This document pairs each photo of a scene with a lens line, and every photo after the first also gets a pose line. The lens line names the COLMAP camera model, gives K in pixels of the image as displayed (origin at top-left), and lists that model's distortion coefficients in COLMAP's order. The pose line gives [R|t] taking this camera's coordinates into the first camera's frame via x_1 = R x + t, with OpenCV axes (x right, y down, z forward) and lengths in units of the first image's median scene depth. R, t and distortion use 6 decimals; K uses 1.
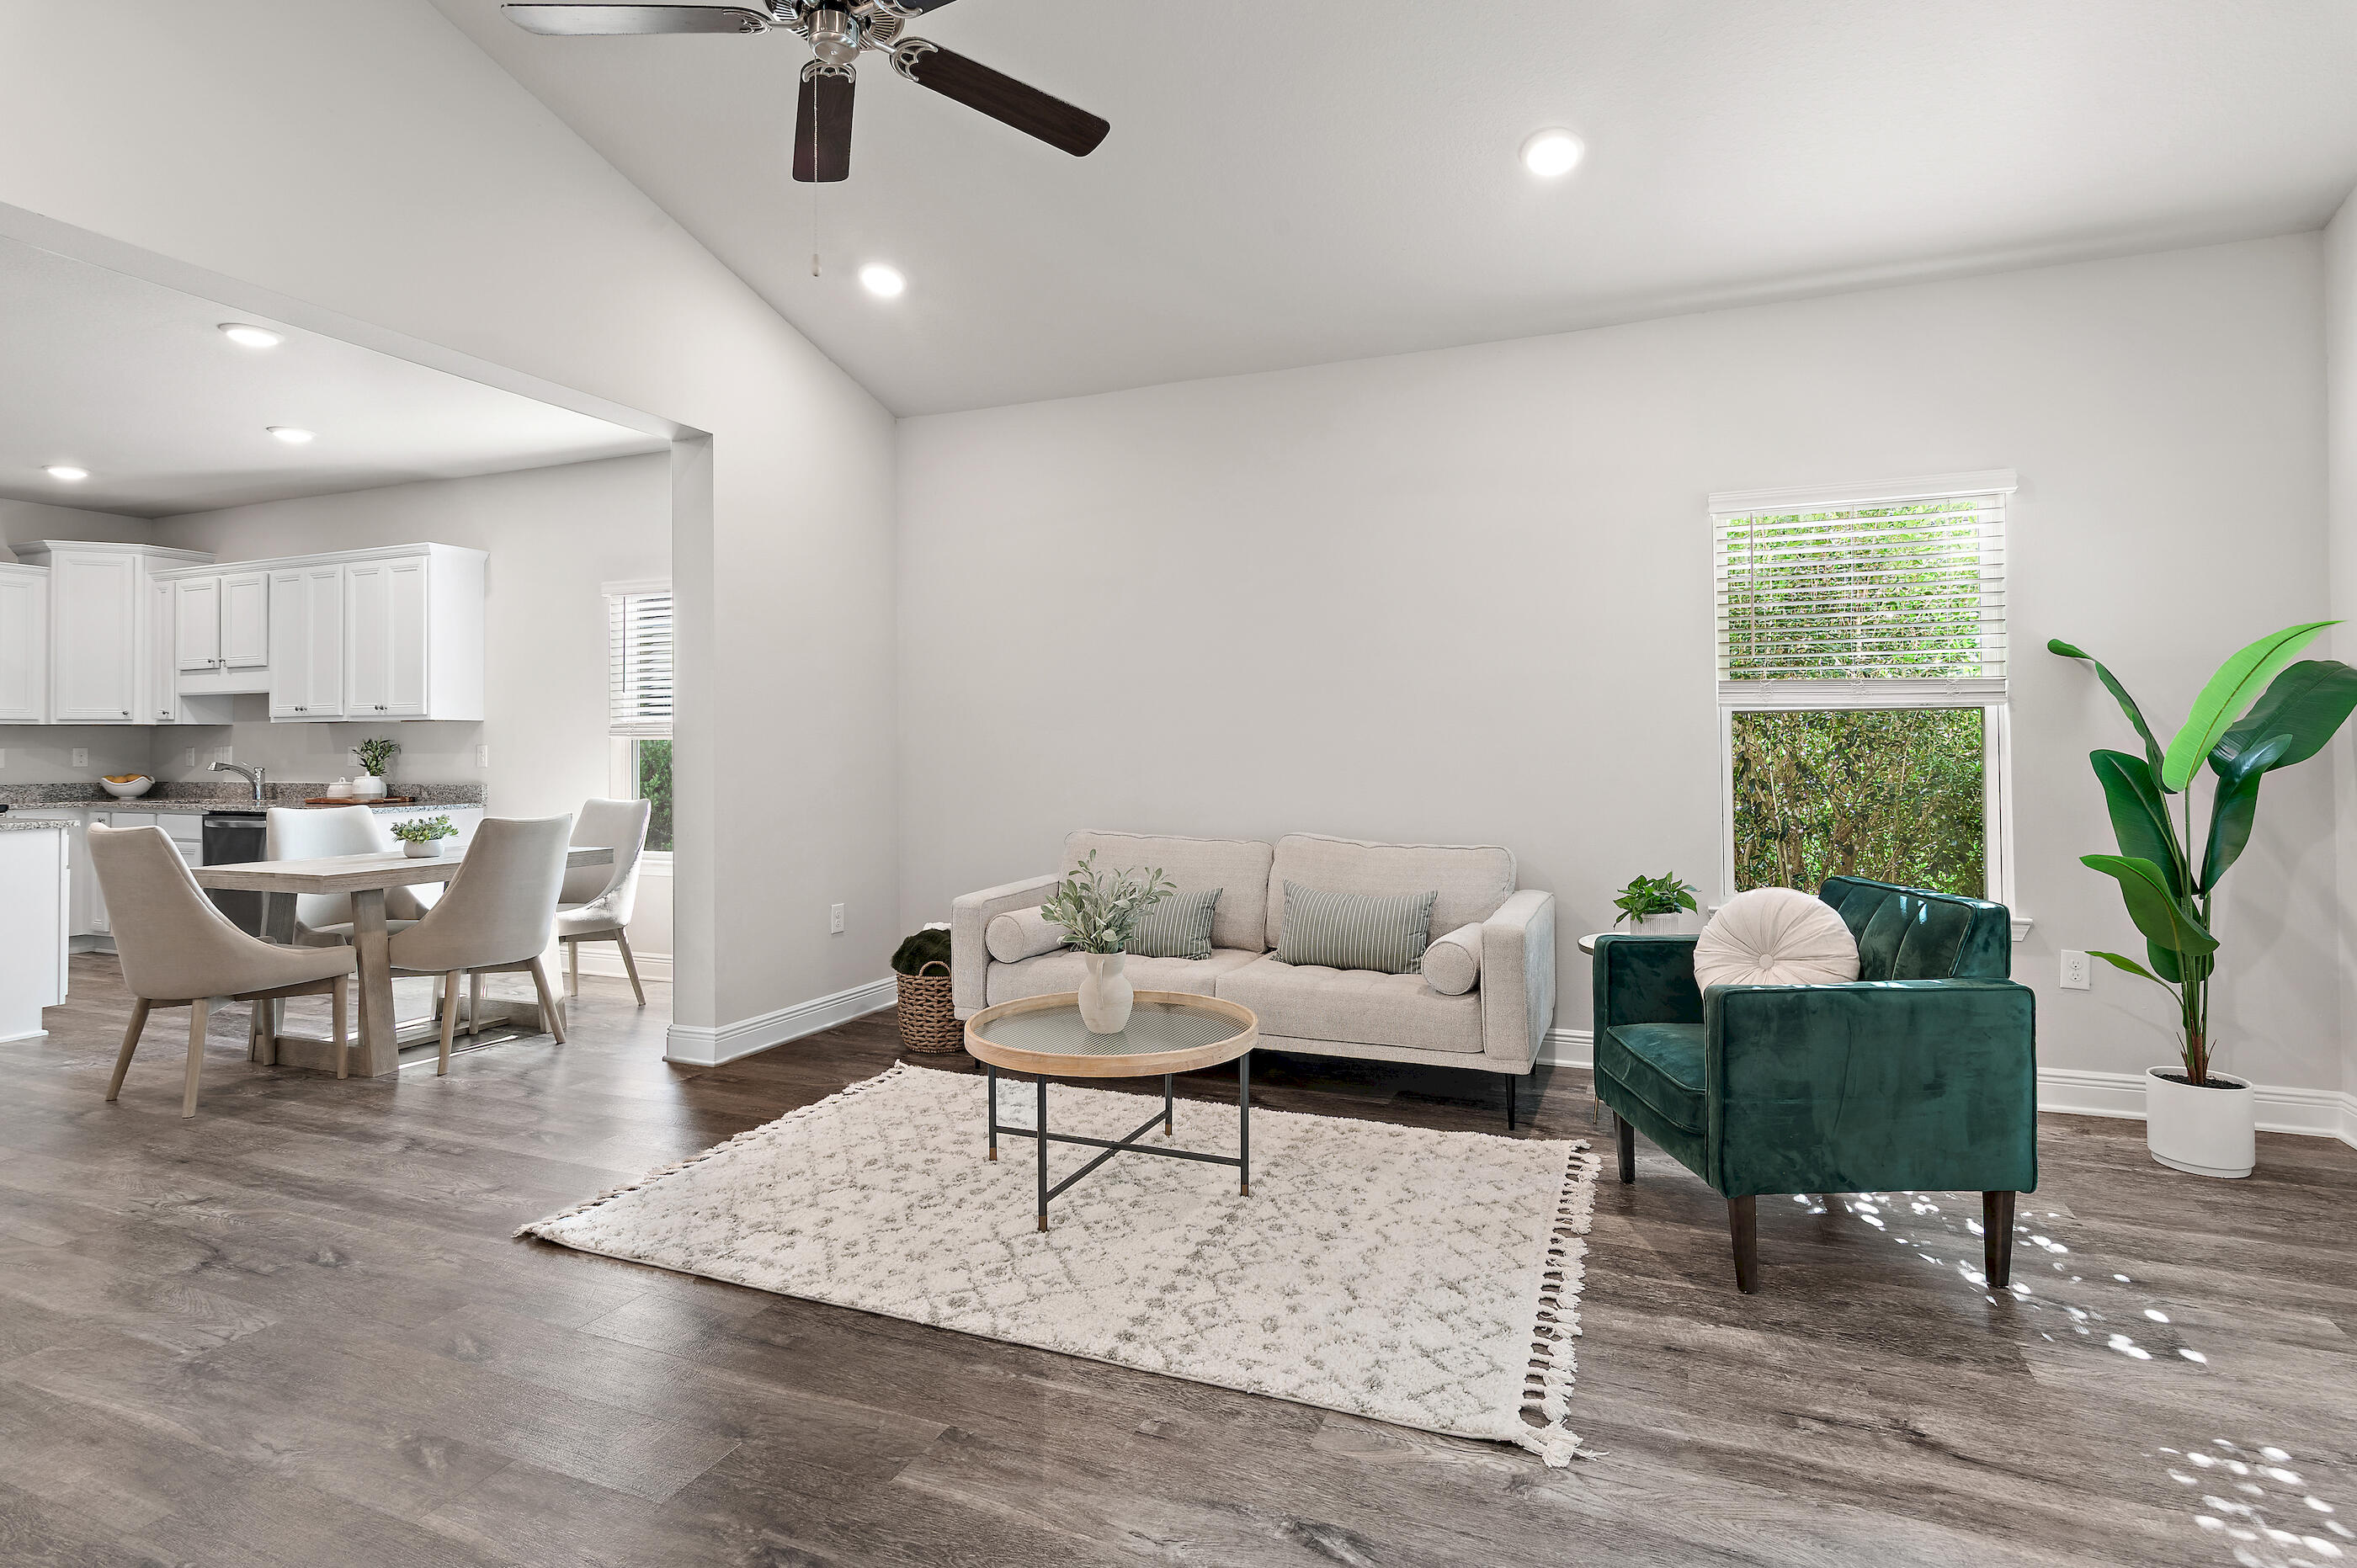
lens RADIAL K [[1169.4, 0, 1187.9], [0, 1169.4, 735.3], [0, 0, 1]] dist [0.002081, -0.000376]
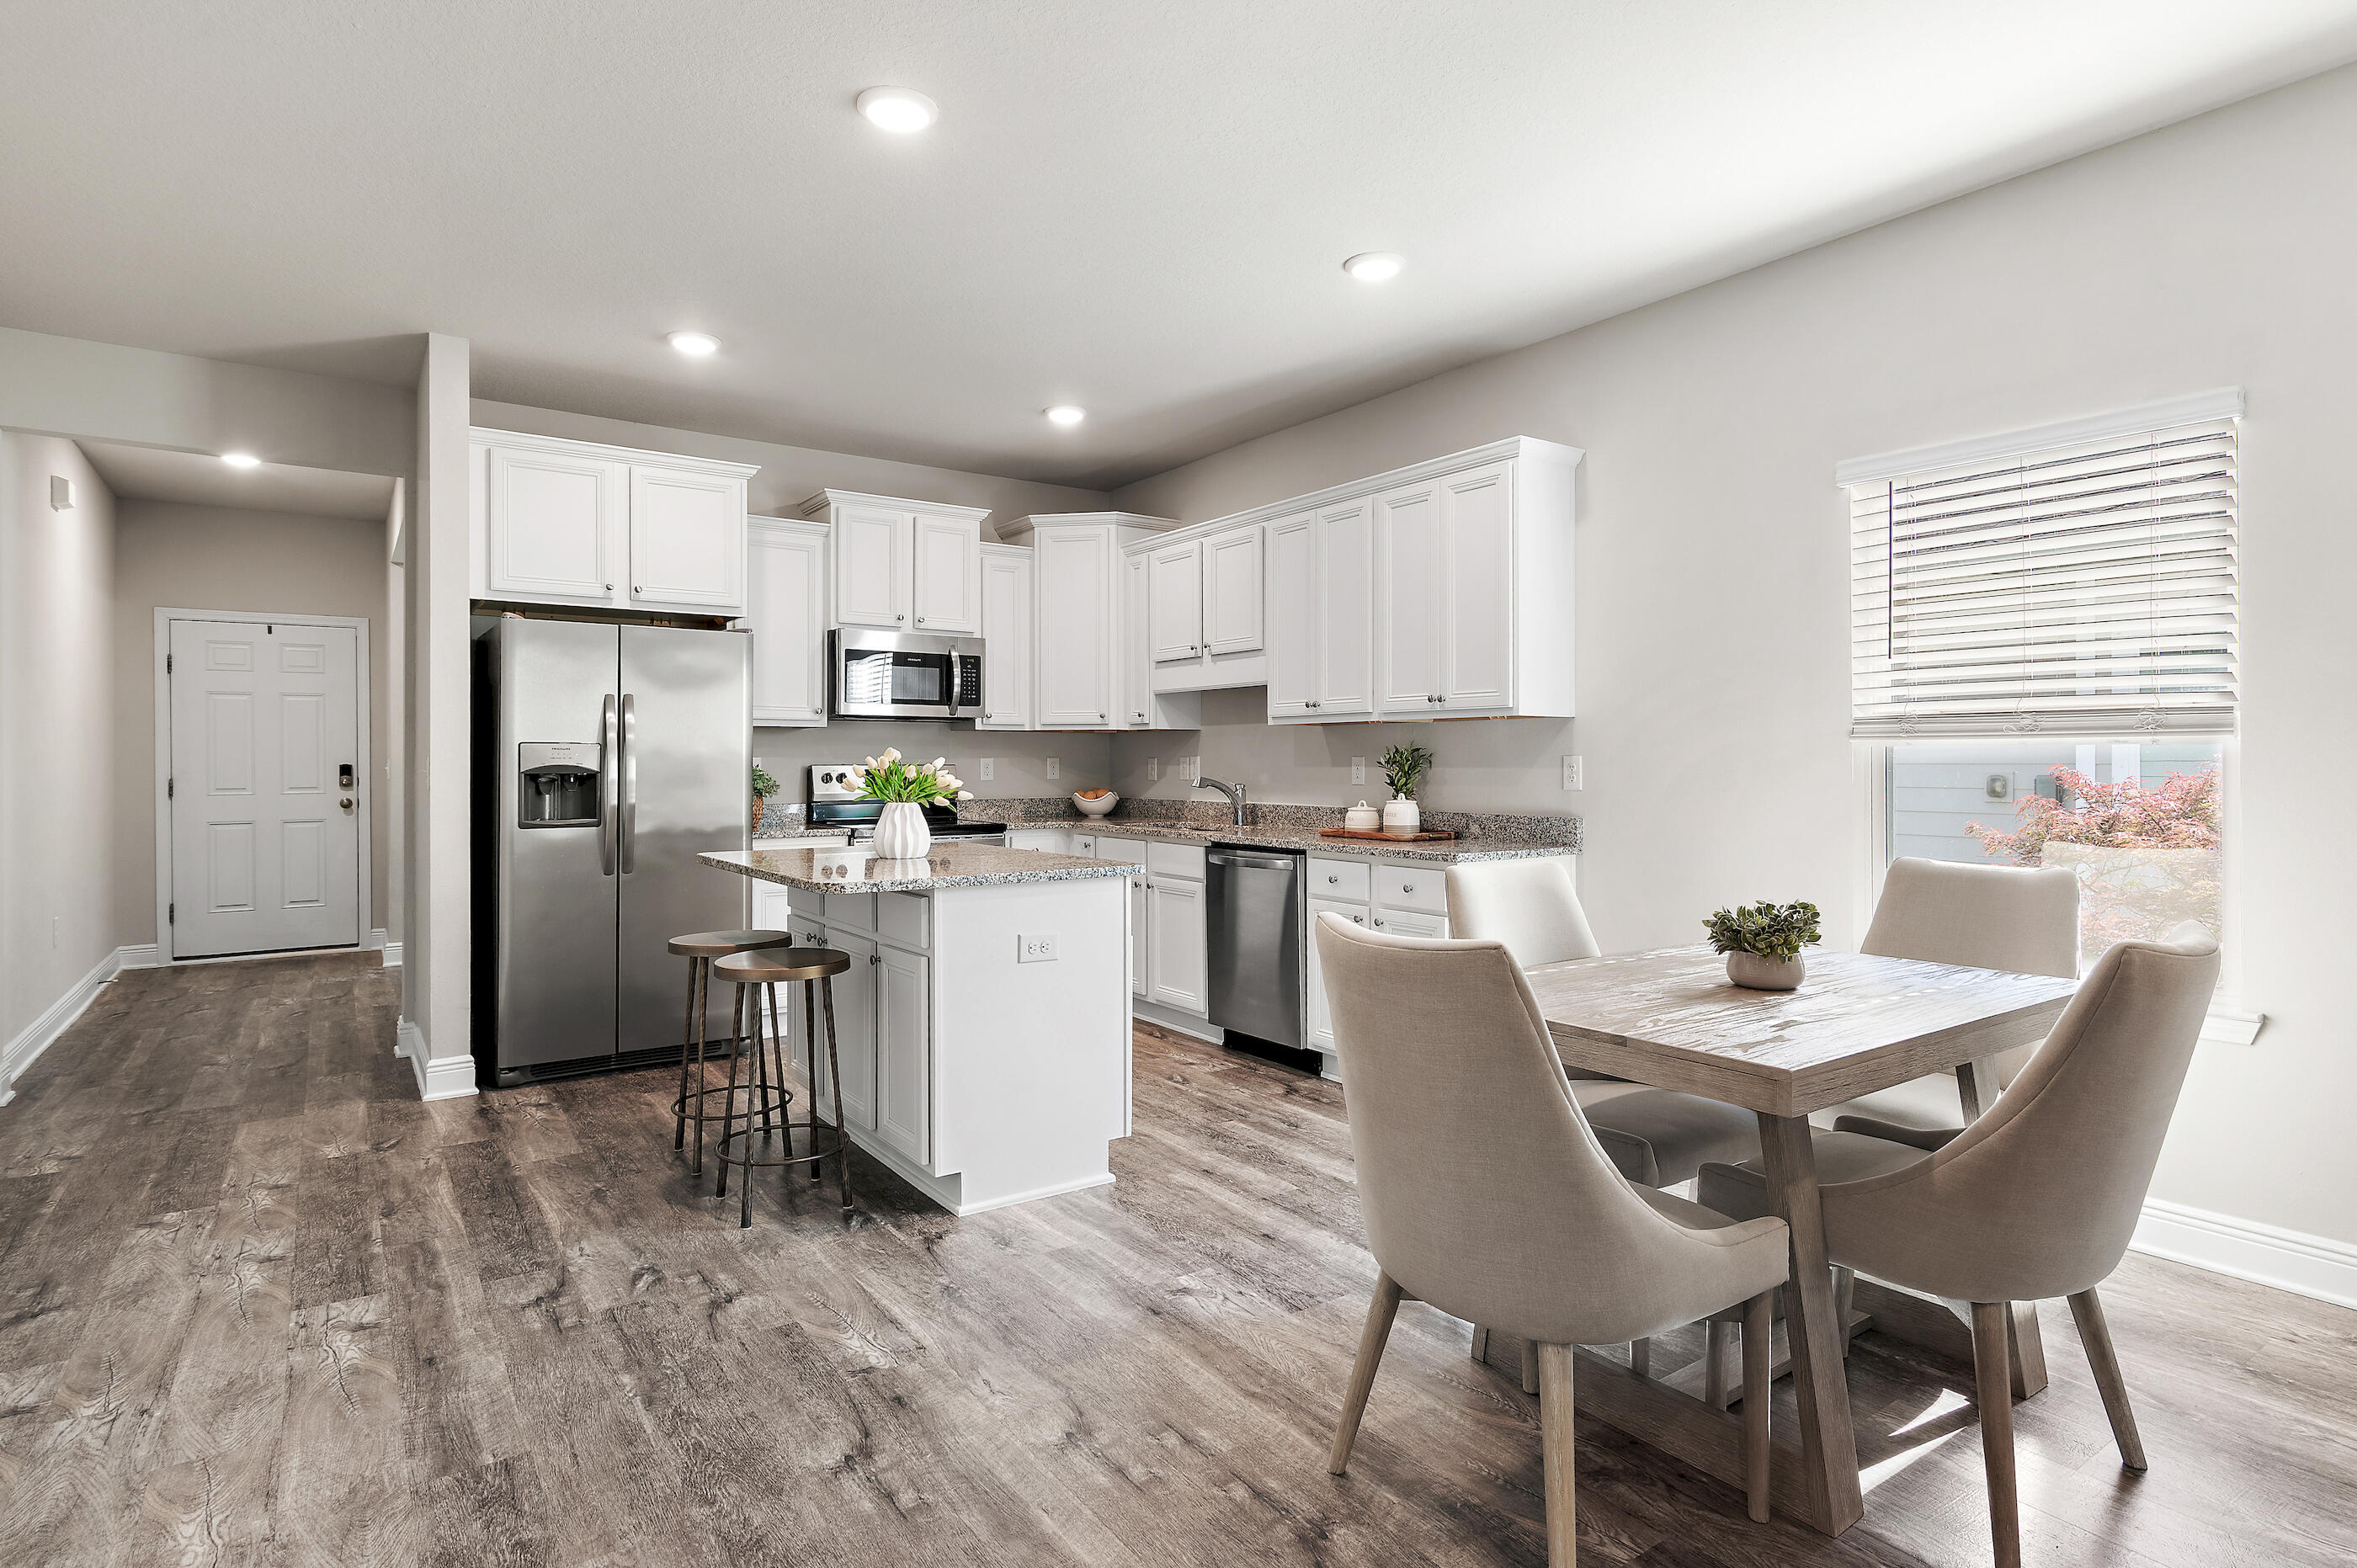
lens RADIAL K [[1216.4, 0, 1186.8], [0, 1216.4, 760.6], [0, 0, 1]] dist [0.000980, -0.000031]
pose [[0.844284, 0.004158, -0.535880, -0.777917], [0.001543, 0.999947, 0.010191, 0.007678], [0.535894, -0.009431, 0.844232, 0.597483]]
